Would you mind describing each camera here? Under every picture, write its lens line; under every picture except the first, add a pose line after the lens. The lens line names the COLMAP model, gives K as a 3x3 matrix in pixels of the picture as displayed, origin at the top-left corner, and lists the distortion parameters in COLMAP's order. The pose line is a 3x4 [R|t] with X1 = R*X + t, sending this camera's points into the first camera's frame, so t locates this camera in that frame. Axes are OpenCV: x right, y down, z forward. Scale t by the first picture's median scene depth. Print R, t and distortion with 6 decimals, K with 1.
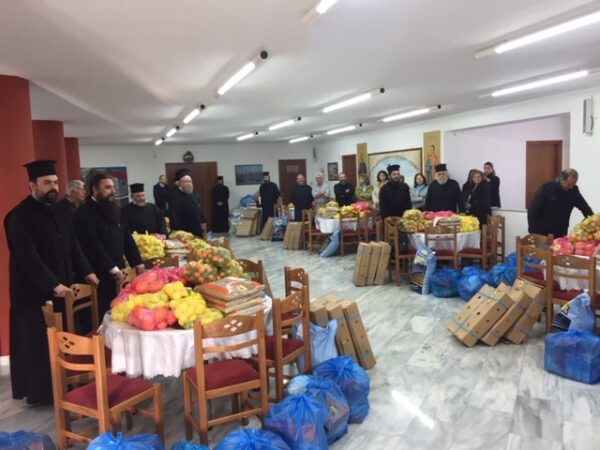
lens RADIAL K [[509.9, 0, 298.4], [0, 509.9, 223.9], [0, 0, 1]] dist [0.068259, -0.078659]
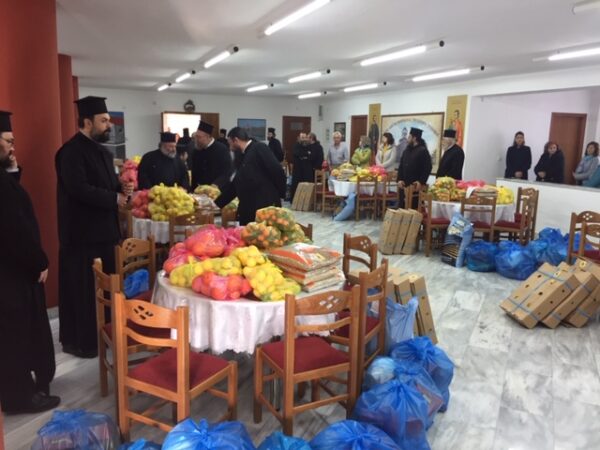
lens RADIAL K [[509.9, 0, 299.1], [0, 509.9, 225.3], [0, 0, 1]] dist [0.068259, -0.078659]
pose [[0.997415, 0.057298, 0.043364, -0.133774], [-0.060614, 0.994993, 0.079466, 0.002593], [-0.038593, -0.081889, 0.995894, 0.092593]]
